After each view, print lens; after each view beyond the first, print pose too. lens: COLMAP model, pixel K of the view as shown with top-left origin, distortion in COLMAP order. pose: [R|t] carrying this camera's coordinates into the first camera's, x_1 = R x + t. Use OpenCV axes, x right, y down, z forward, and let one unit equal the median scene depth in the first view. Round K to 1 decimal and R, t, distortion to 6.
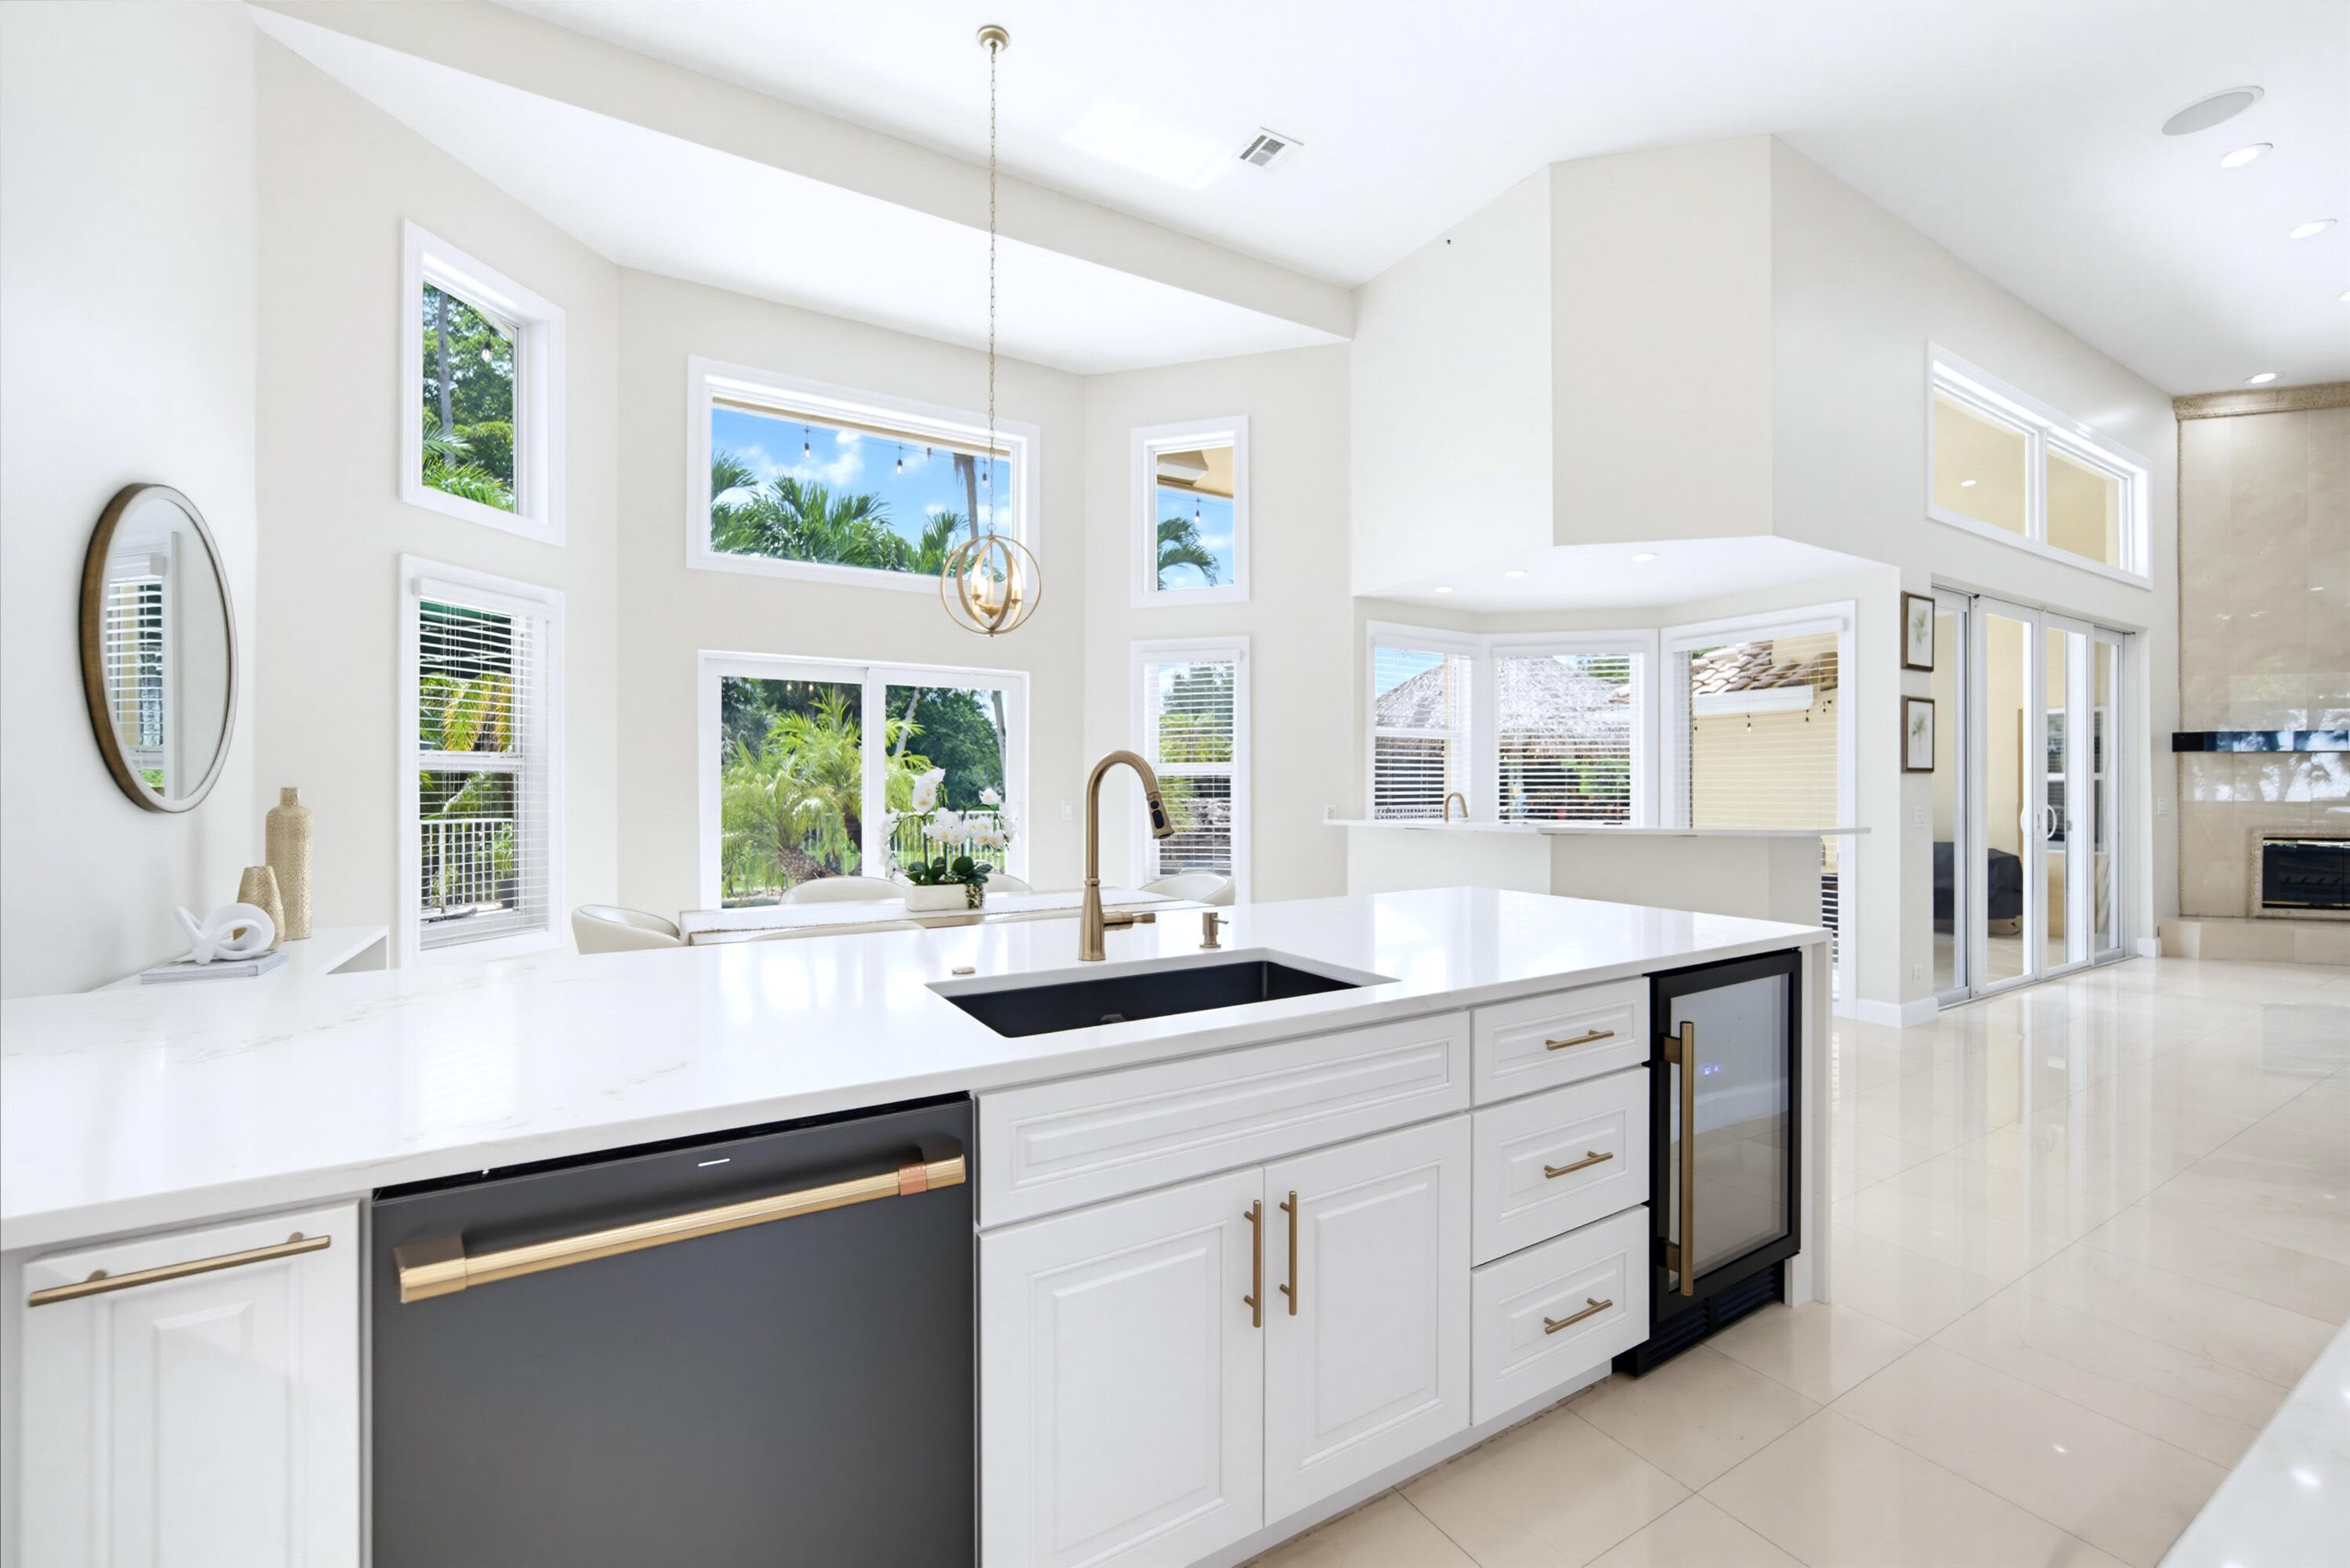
lens RADIAL K [[952.3, 0, 1159.1], [0, 952.3, 785.2], [0, 0, 1]] dist [-0.014580, 0.007401]
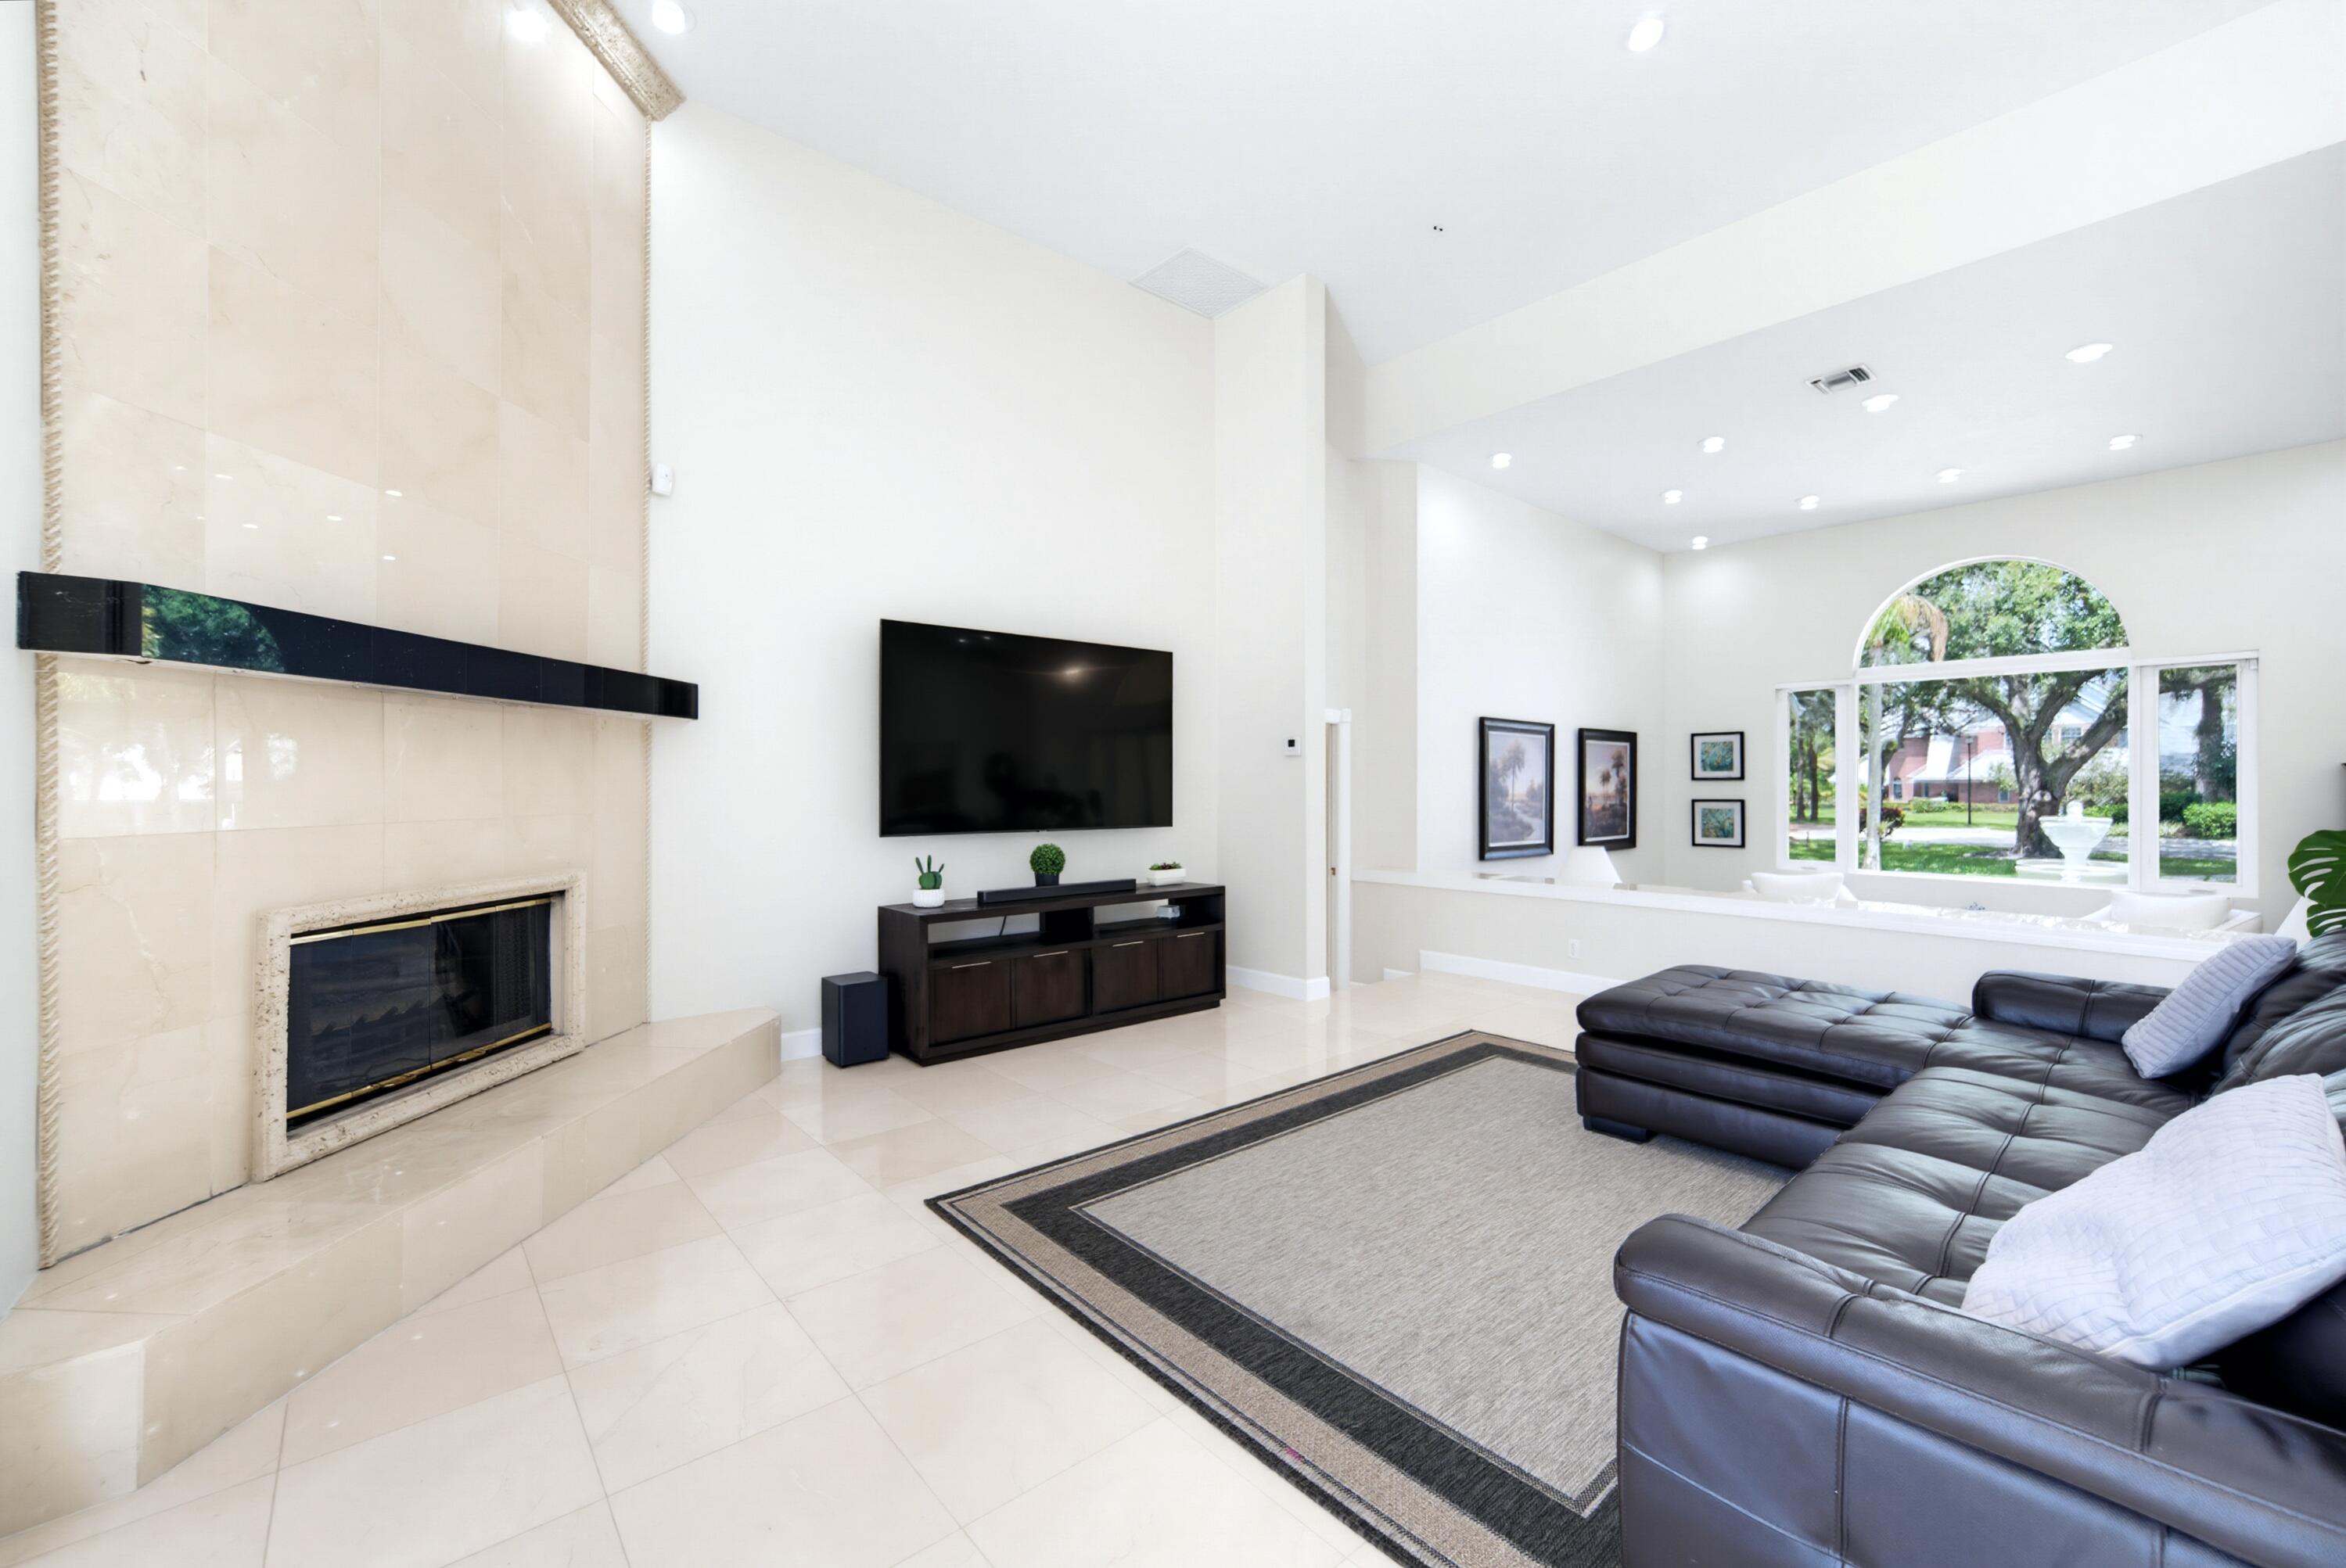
lens RADIAL K [[950.6, 0, 1137.7], [0, 950.6, 782.0], [0, 0, 1]] dist [-0.014580, 0.007401]
pose [[-0.159574, 0.001091, 0.987185, 1.014960], [-0.004515, 0.999988, -0.001834, 0.000240], [-0.987176, -0.004749, -0.159567, 0.977506]]
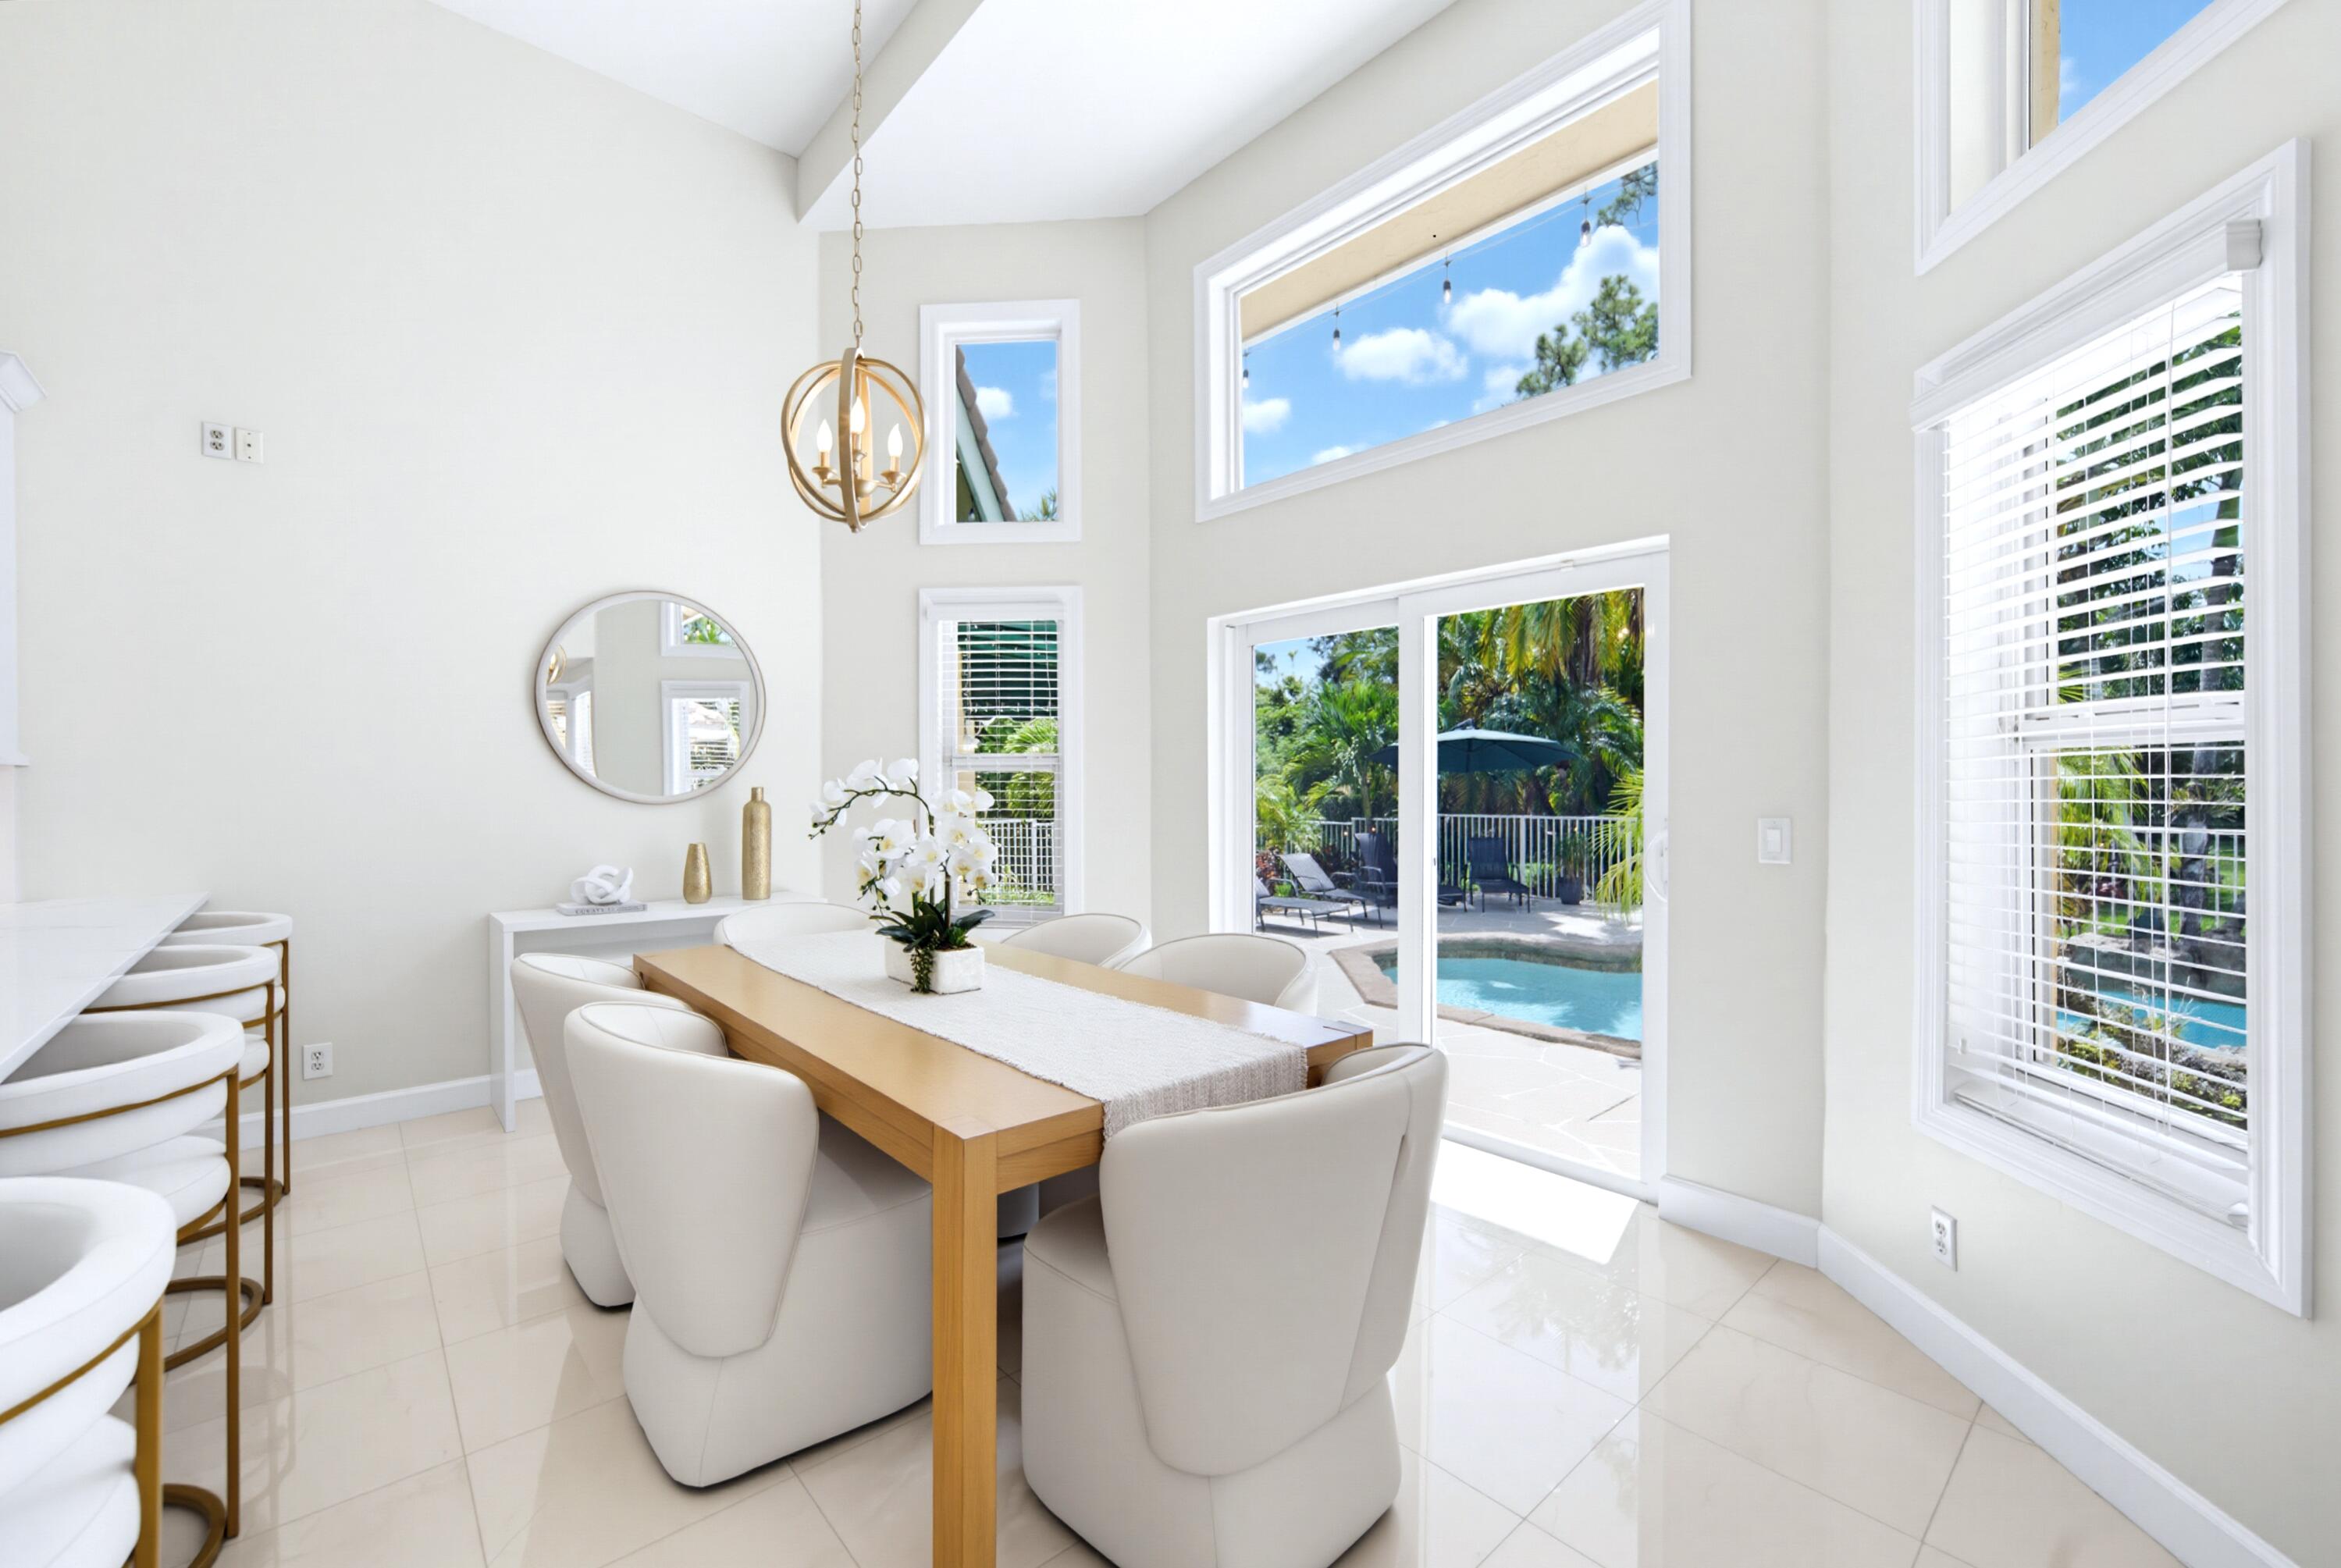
lens RADIAL K [[948.6, 0, 1156.4], [0, 948.6, 793.2], [0, 0, 1]] dist [-0.014580, 0.007401]
pose [[0.185827, 0.009281, -0.982539, 0.290253], [0.005962, 0.999926, 0.010572, 0.000201], [0.982564, -0.007822, 0.185758, 0.728913]]
